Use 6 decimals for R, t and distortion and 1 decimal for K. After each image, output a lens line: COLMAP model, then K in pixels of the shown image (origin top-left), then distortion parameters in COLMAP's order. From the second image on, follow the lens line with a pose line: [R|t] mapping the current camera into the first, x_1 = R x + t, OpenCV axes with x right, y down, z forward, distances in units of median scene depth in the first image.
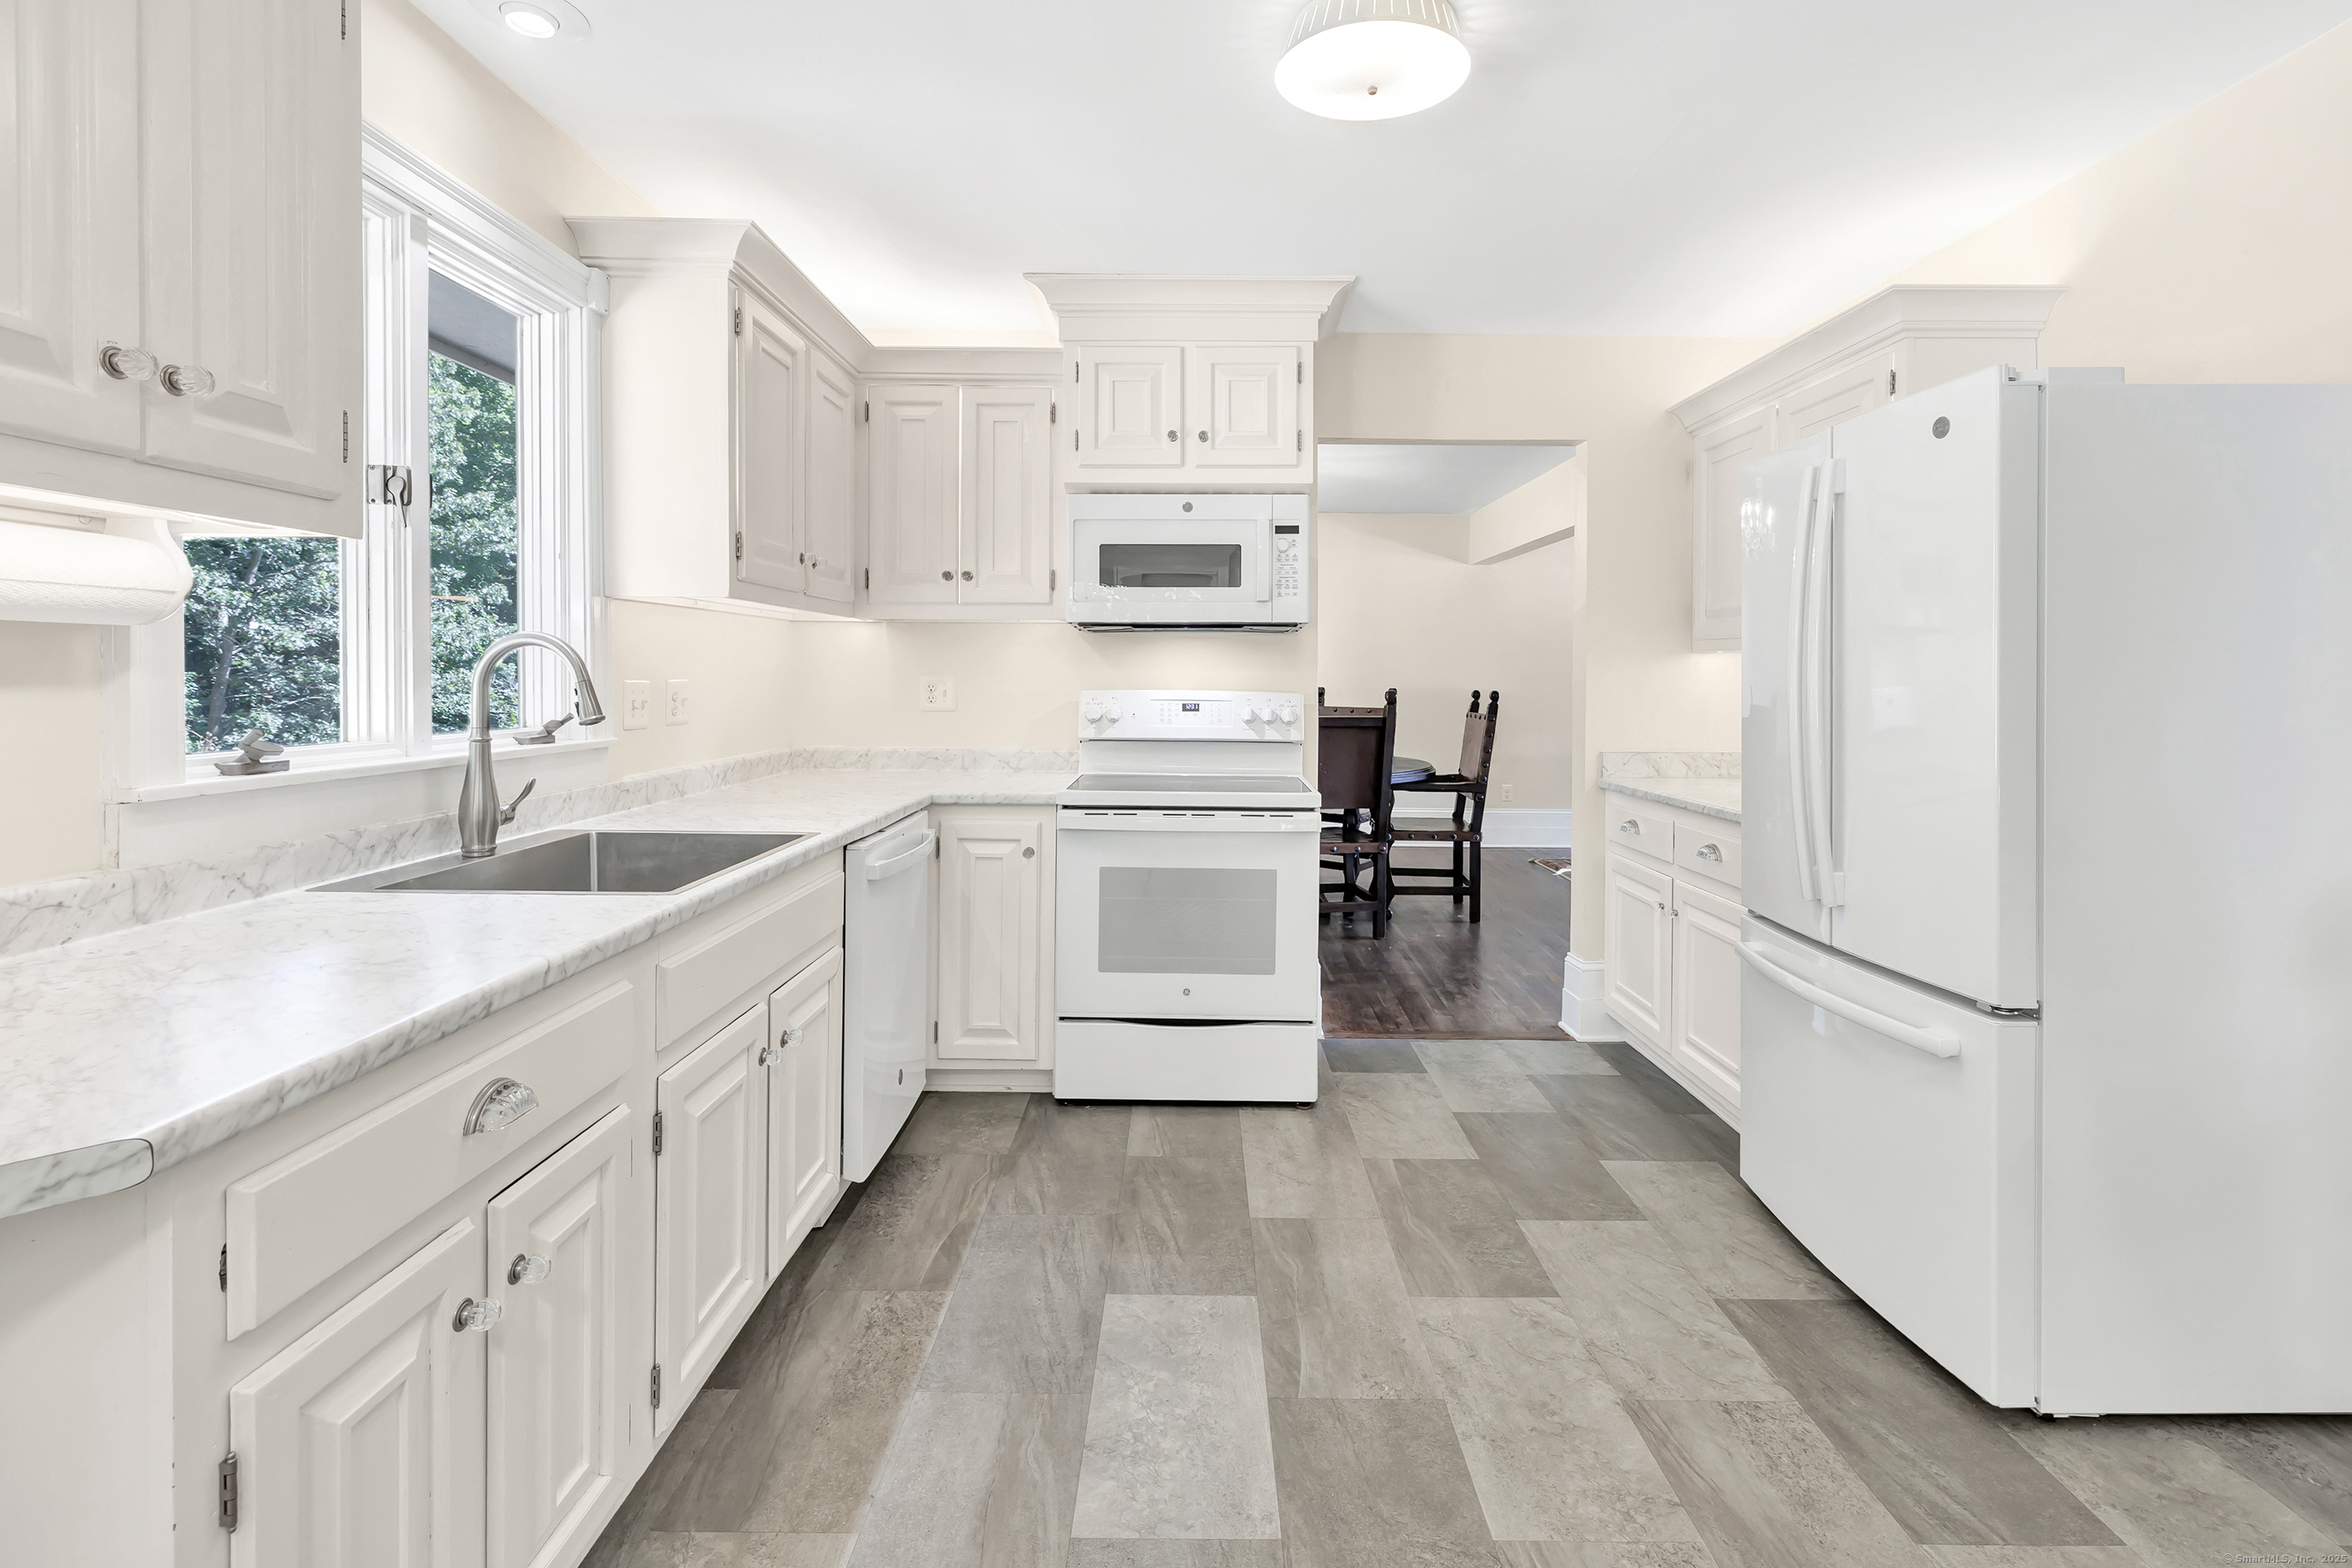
lens RADIAL K [[1087.7, 0, 1209.8], [0, 1087.7, 688.6], [0, 0, 1]] dist [0.000851, 0.000261]
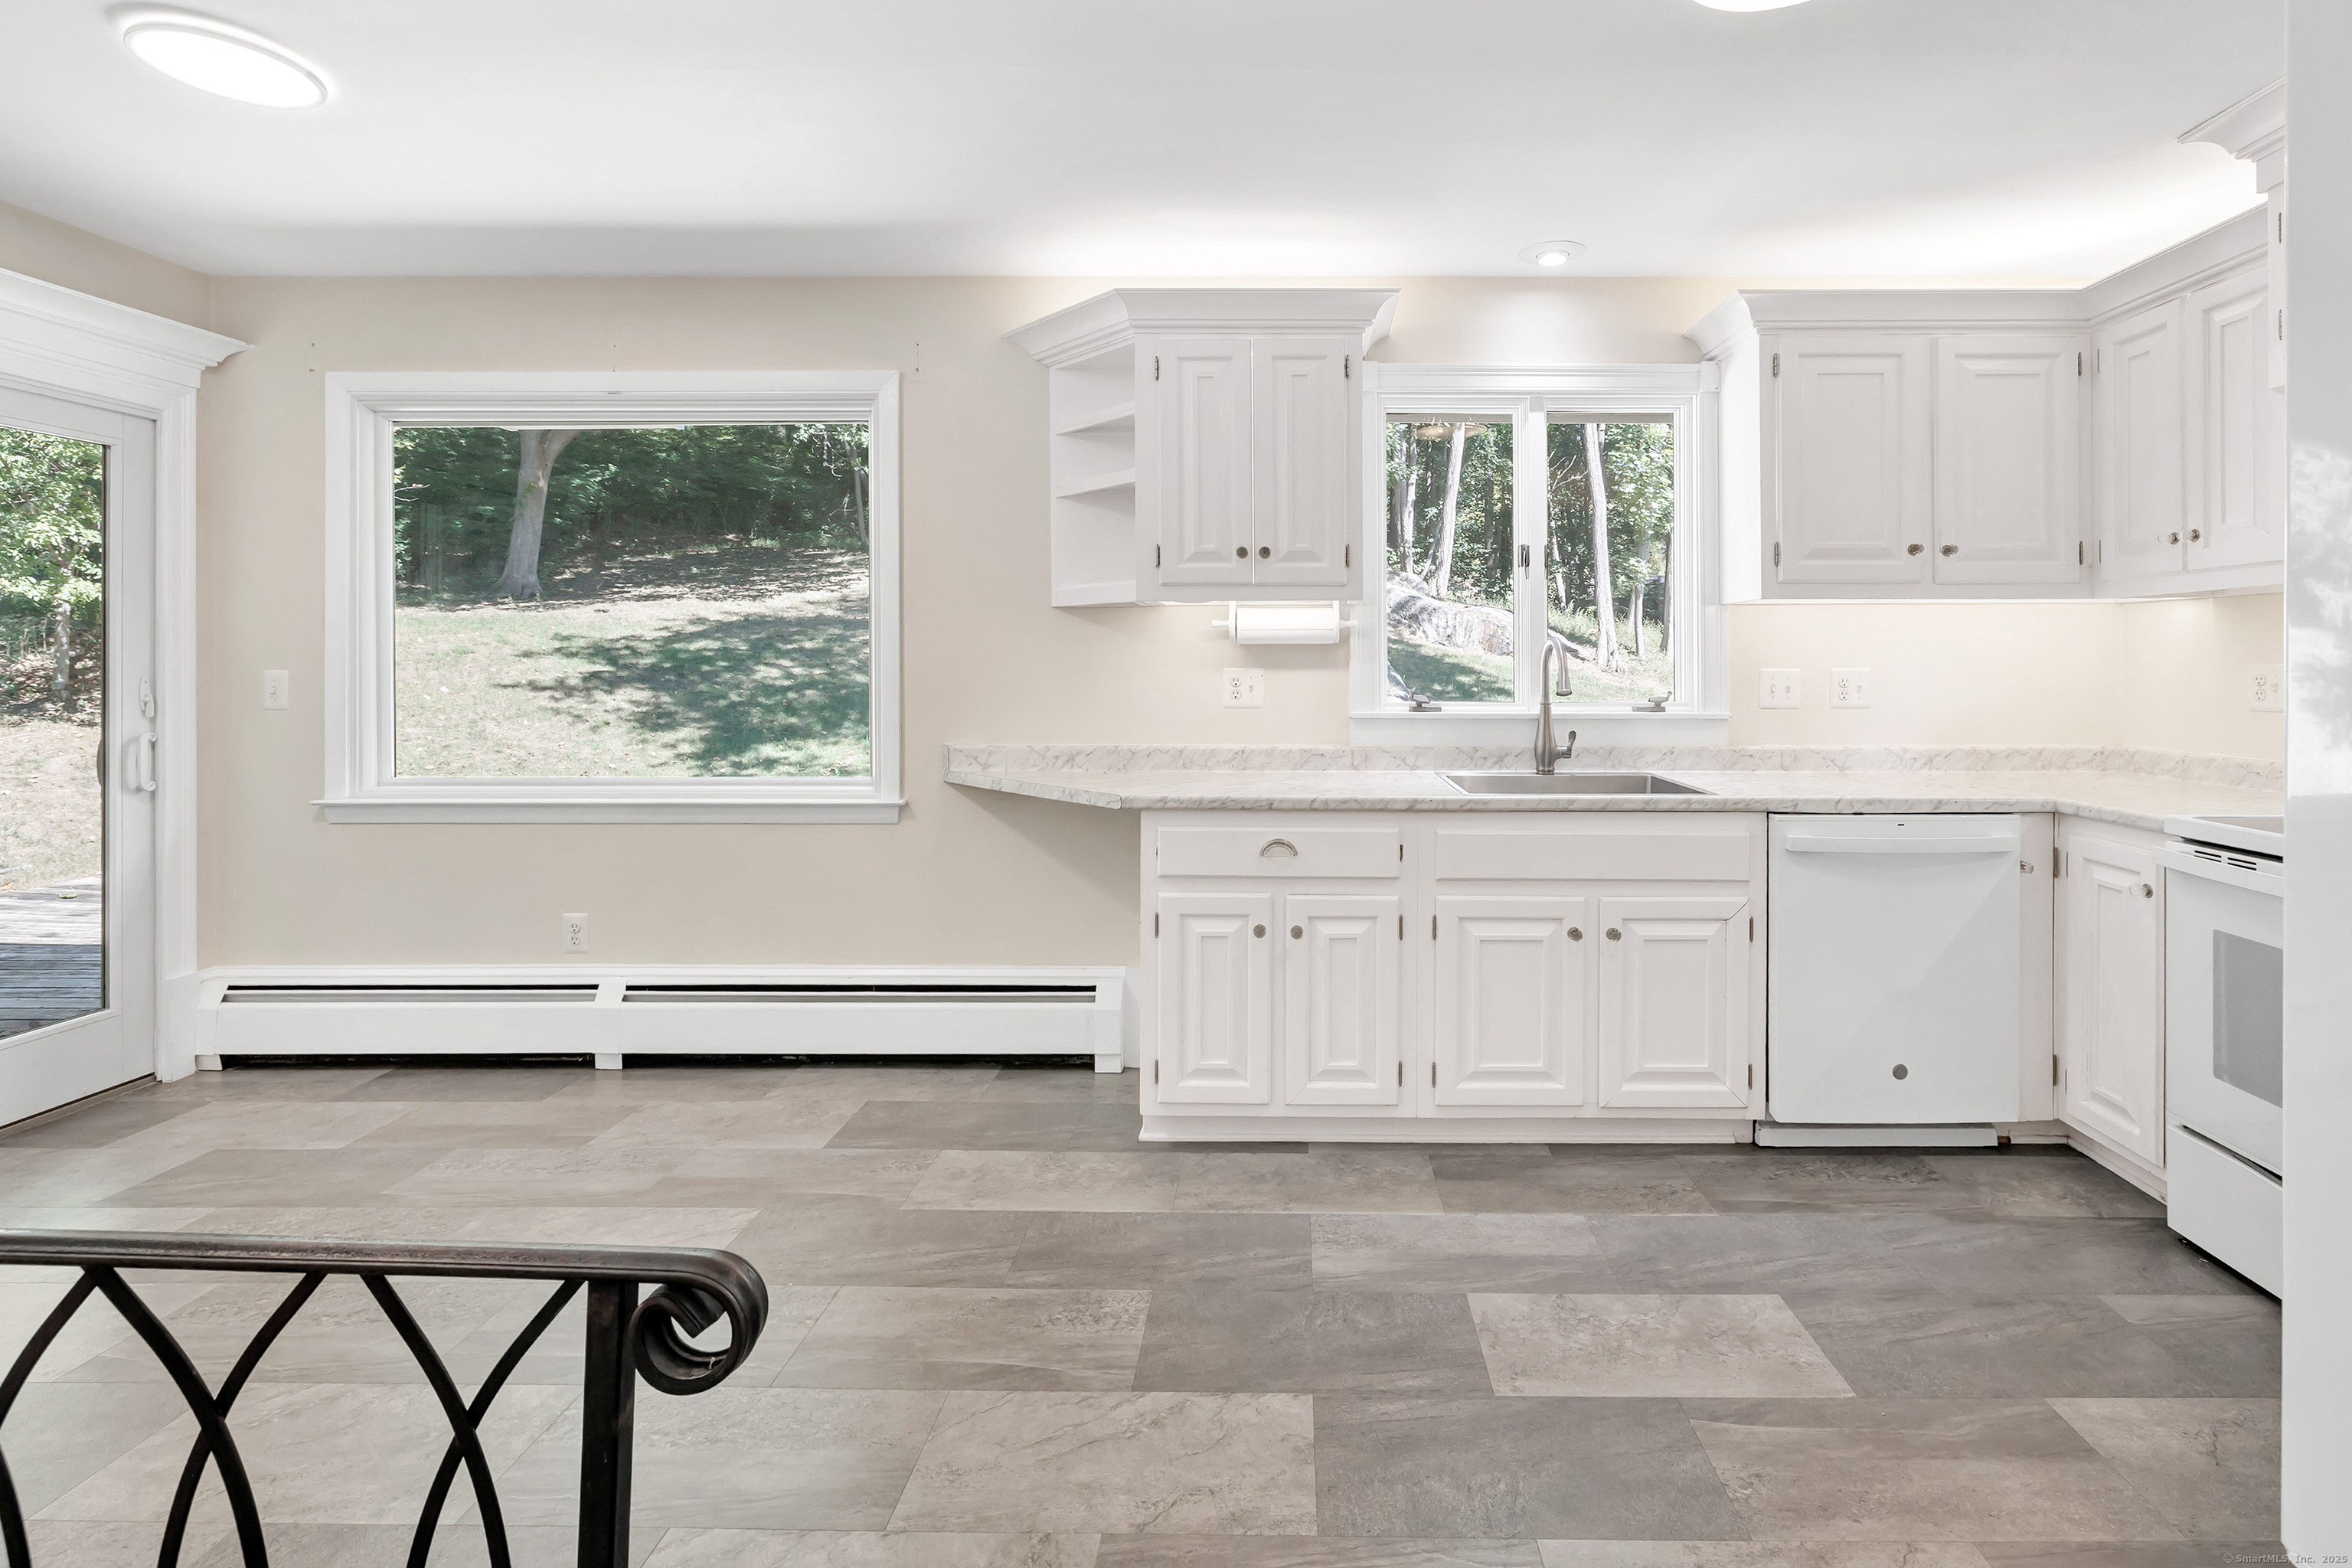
lens RADIAL K [[1108.6, 0, 1255.0], [0, 1108.6, 665.3], [0, 0, 1]] dist [-0.001693, -0.000342]
pose [[-0.032268, -0.006308, -0.999459, 0.932077], [-0.012840, 0.999900, -0.005896, 0.004565], [0.999397, 0.012642, -0.032346, 0.565809]]
